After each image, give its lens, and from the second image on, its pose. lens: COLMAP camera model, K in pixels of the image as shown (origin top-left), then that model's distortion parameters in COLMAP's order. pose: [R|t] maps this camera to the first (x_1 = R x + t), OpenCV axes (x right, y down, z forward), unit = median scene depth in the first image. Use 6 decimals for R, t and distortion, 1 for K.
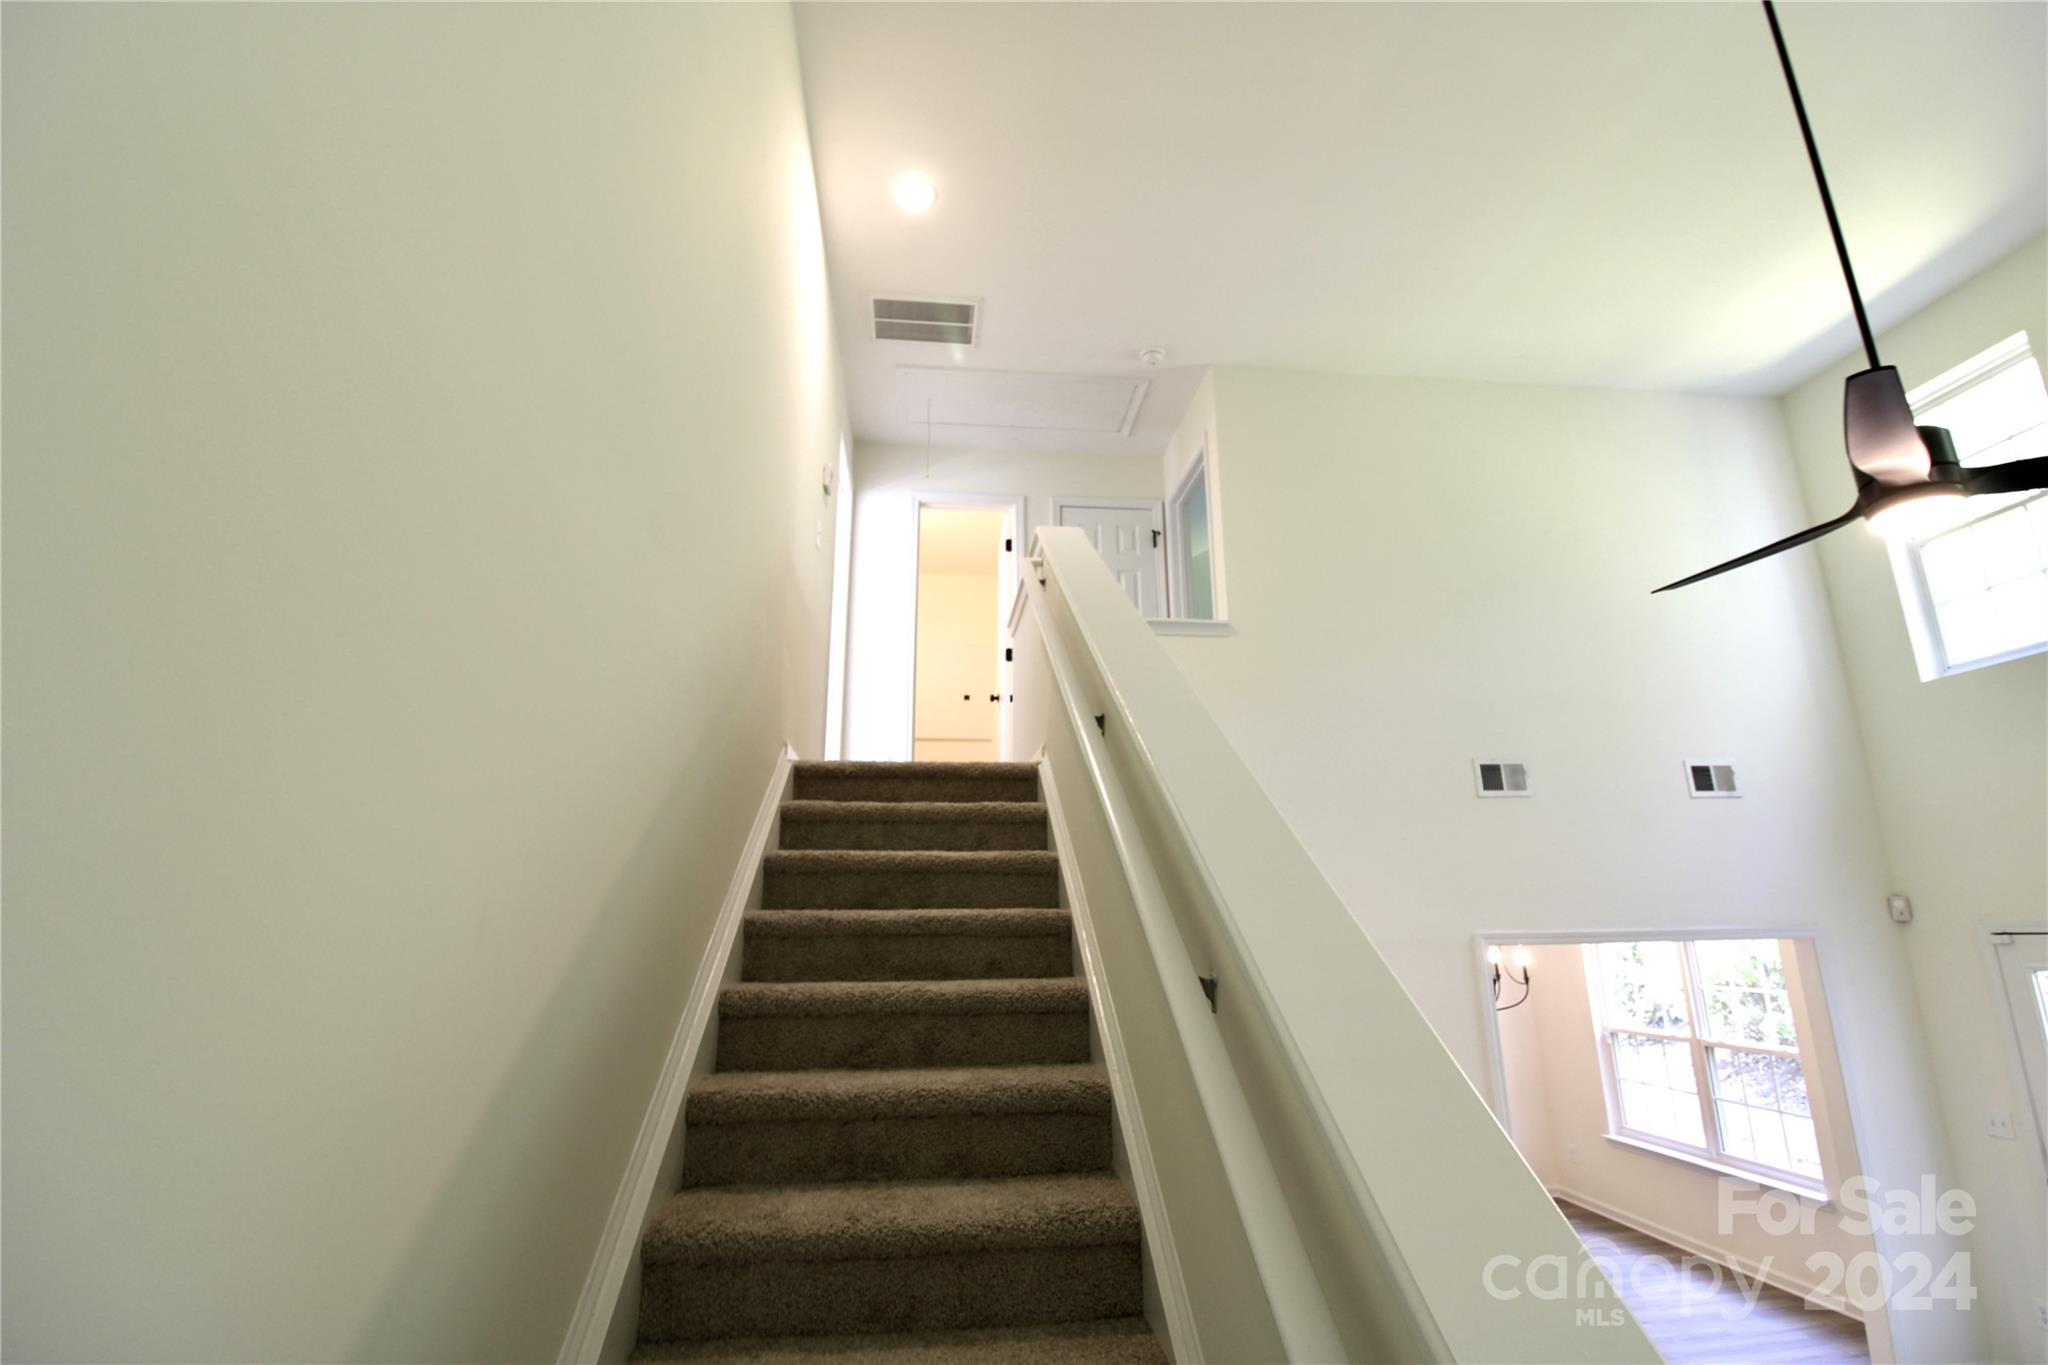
lens RADIAL K [[950.7, 0, 1036.1], [0, 950.7, 667.7], [0, 0, 1]] dist [0.002630, -0.014618]
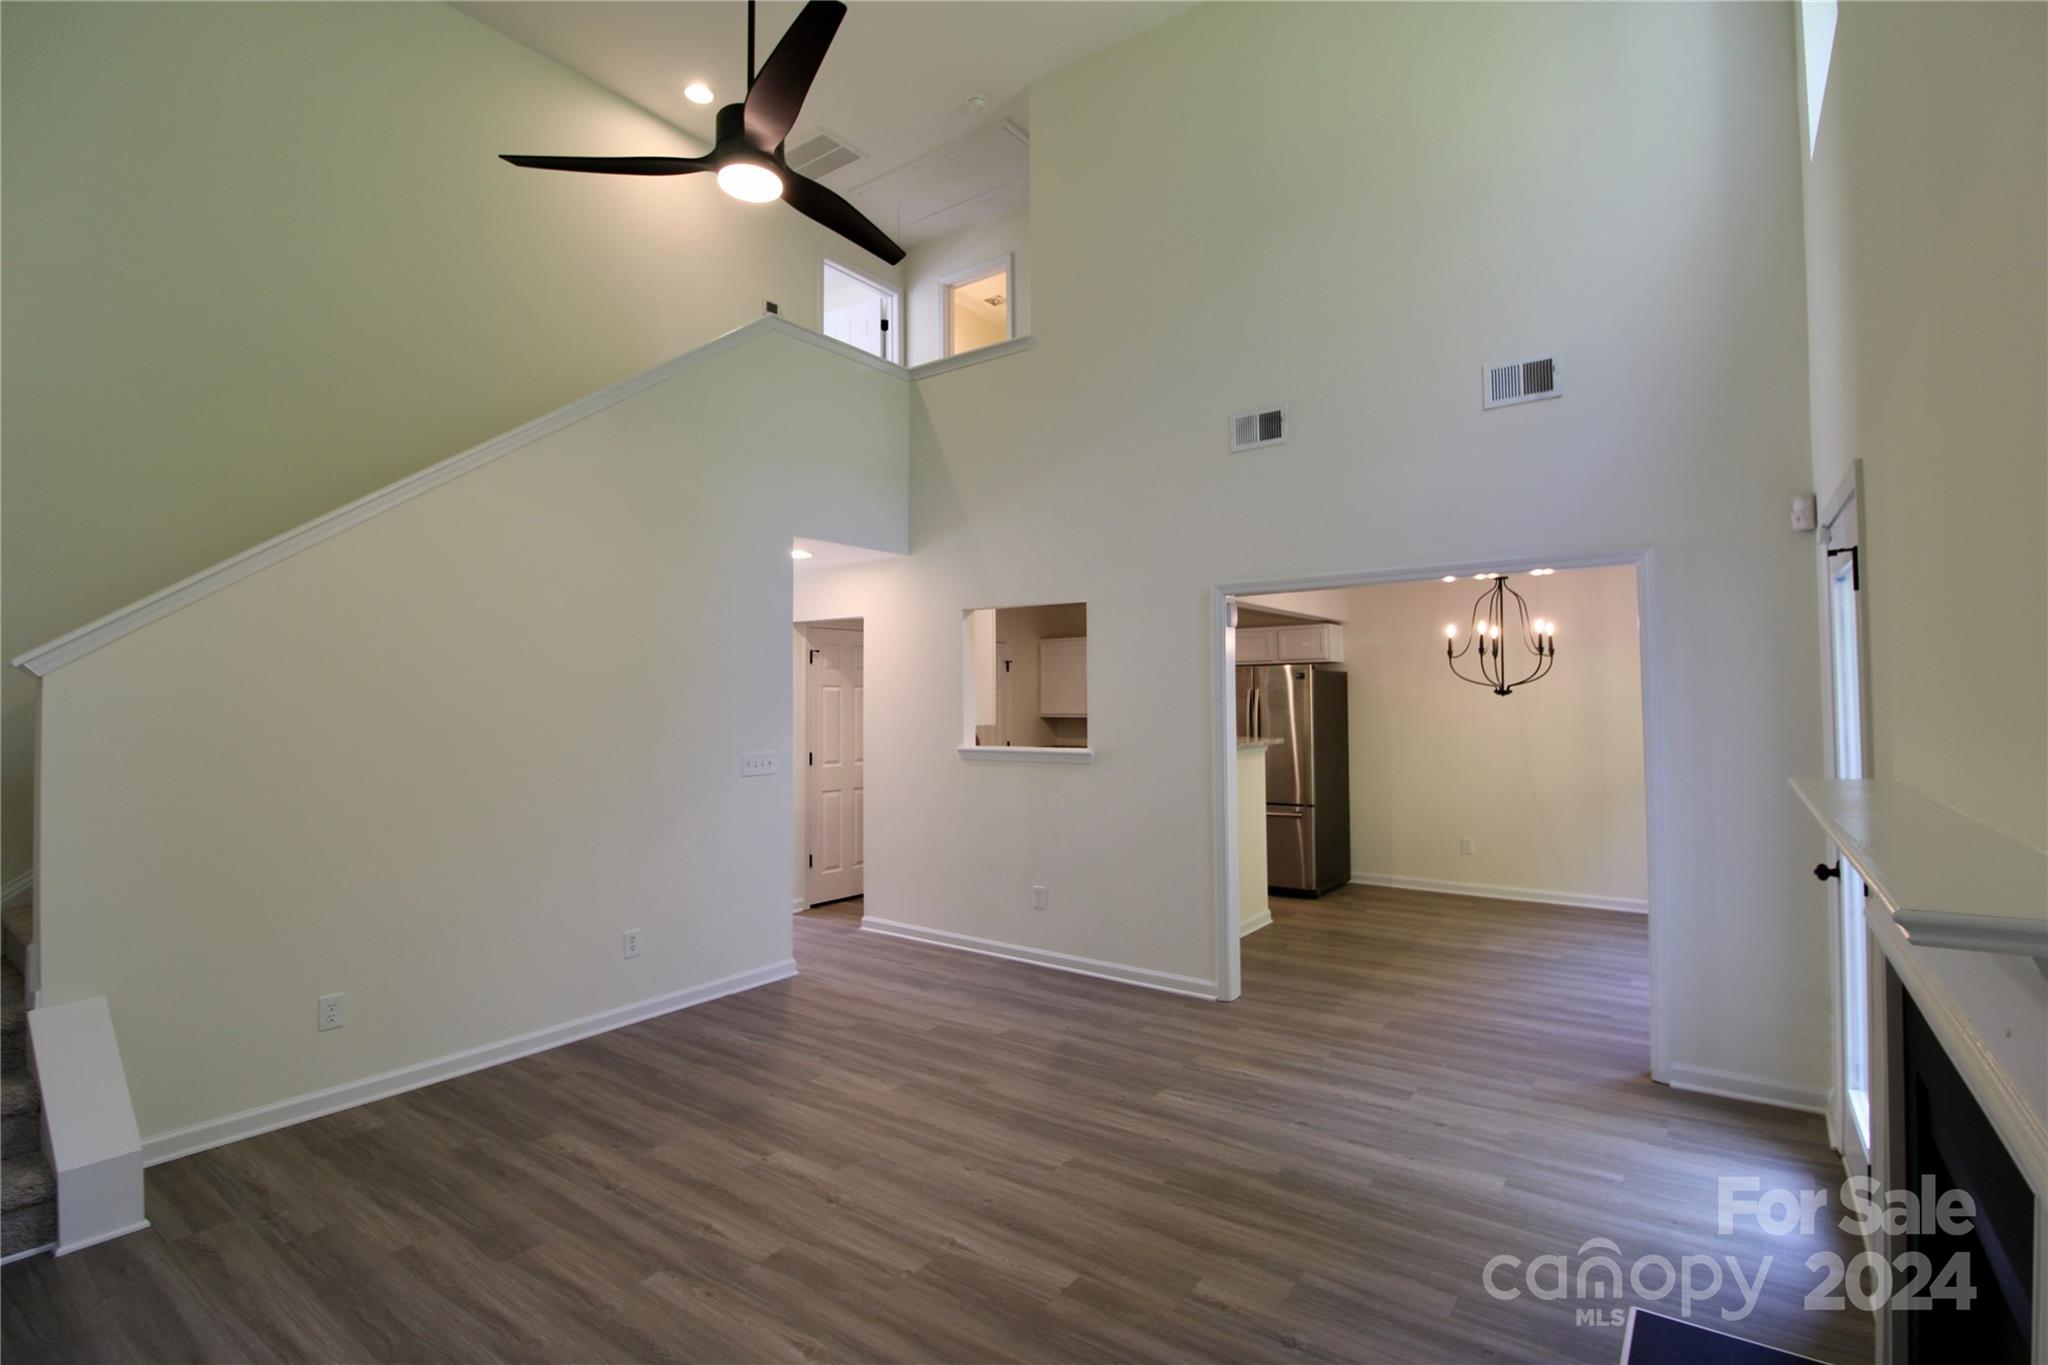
lens RADIAL K [[950.7, 0, 1036.1], [0, 950.7, 667.7], [0, 0, 1]] dist [0.002630, -0.014618]
pose [[0.738637, -0.017341, -0.673881, 0.954703], [0.174761, 0.970417, 0.166582, 0.148123], [0.651057, -0.240811, 0.719816, 0.085529]]
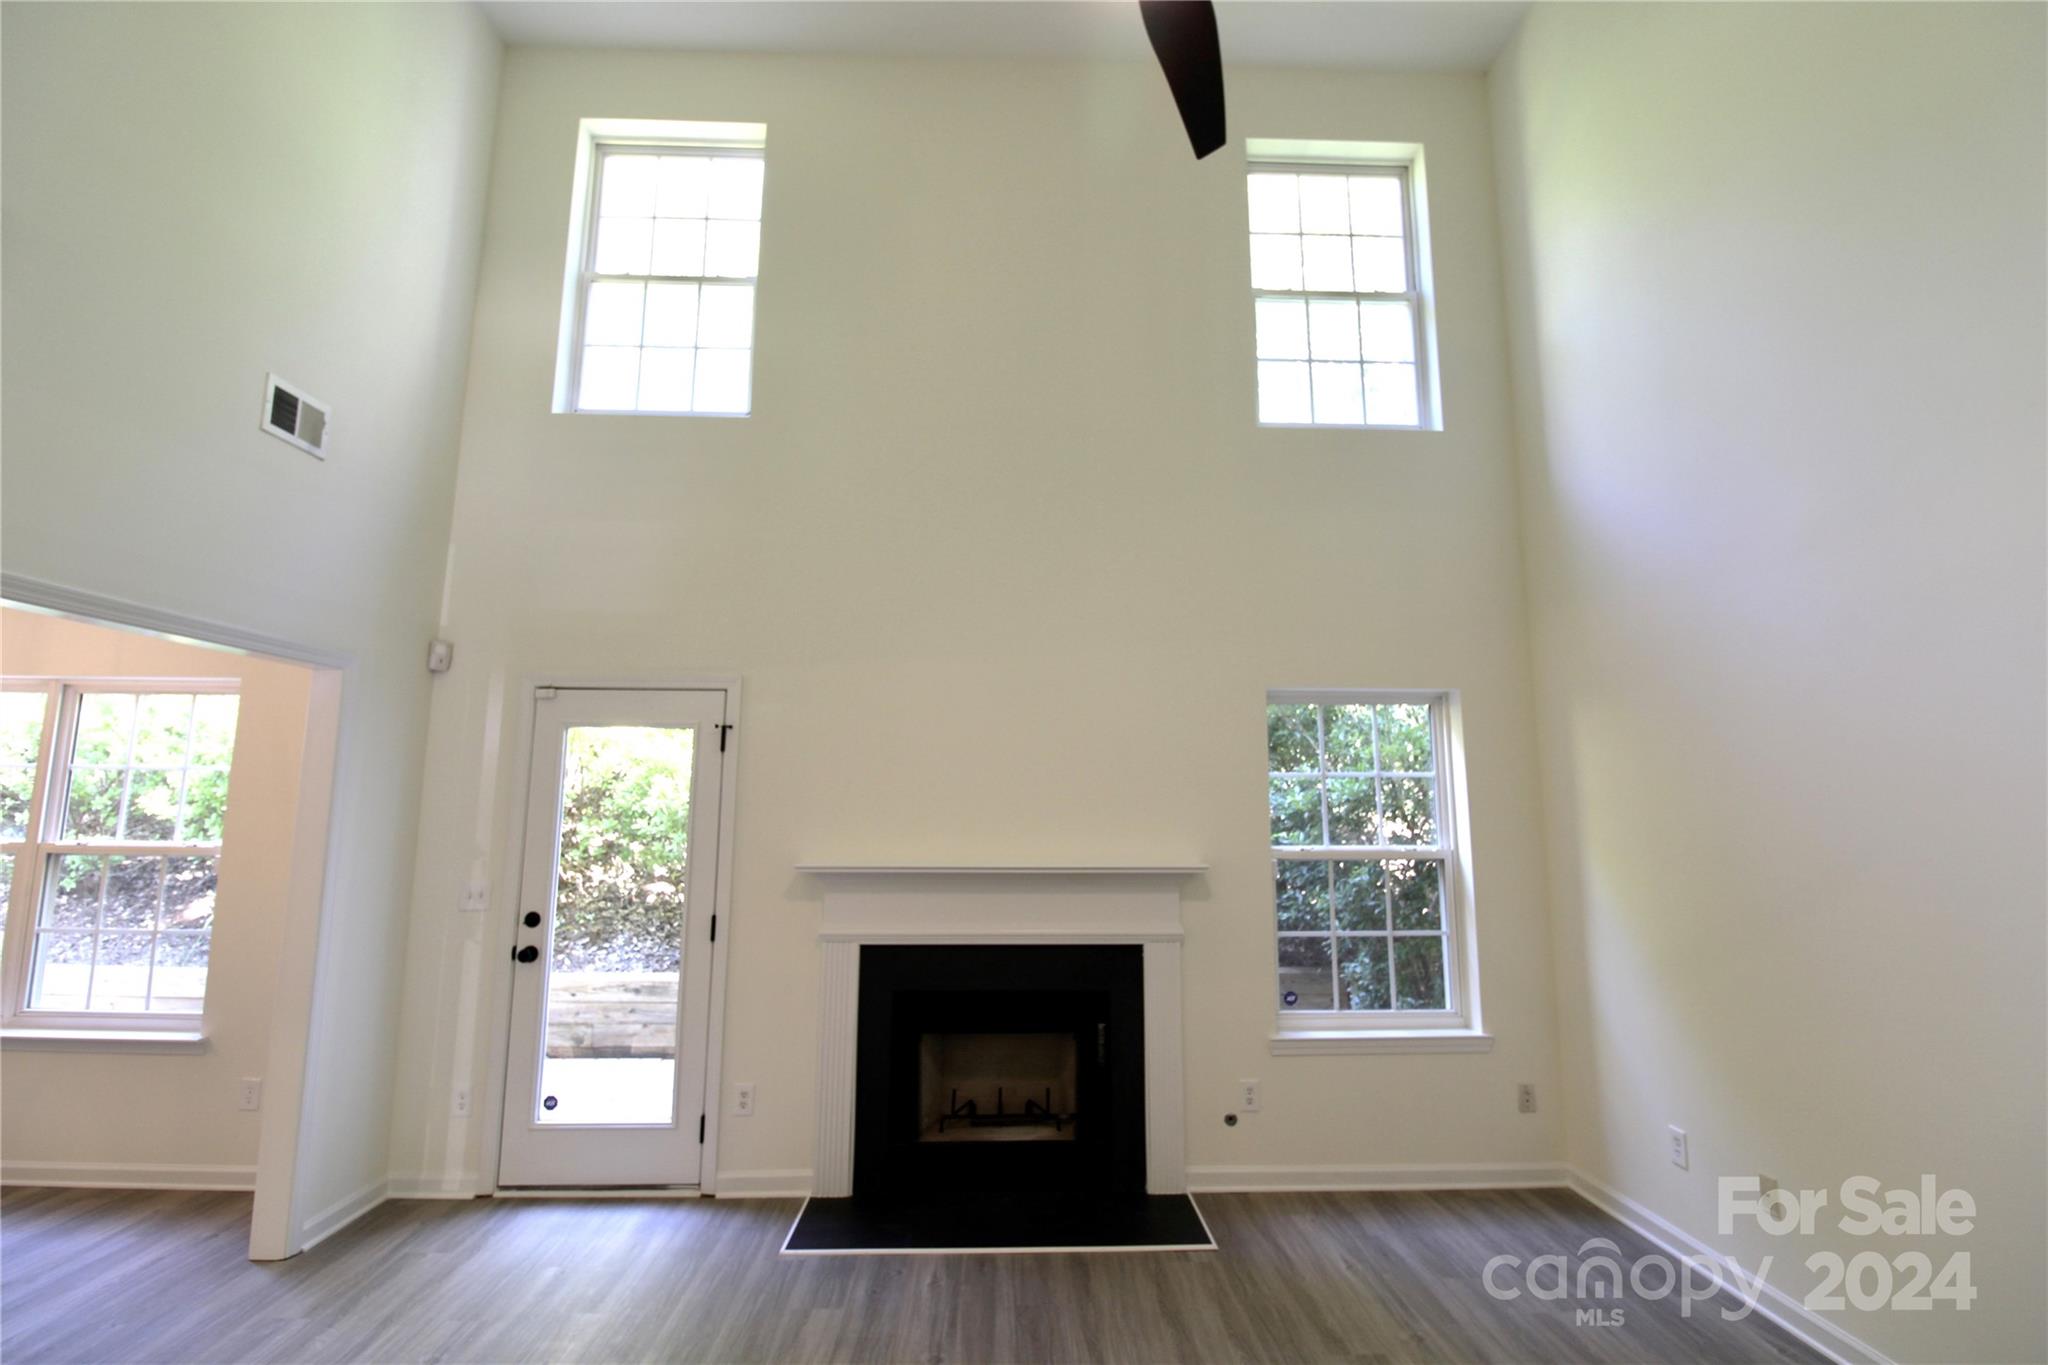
lens RADIAL K [[939.5, 0, 1027.5], [0, 939.5, 660.3], [0, 0, 1]] dist [0.001817, -0.013635]
pose [[0.077795, 0.168105, 0.982695, 0.146461], [-0.266097, 0.953425, -0.142033, 0.235317], [-0.960802, -0.250443, 0.118904, 0.397881]]
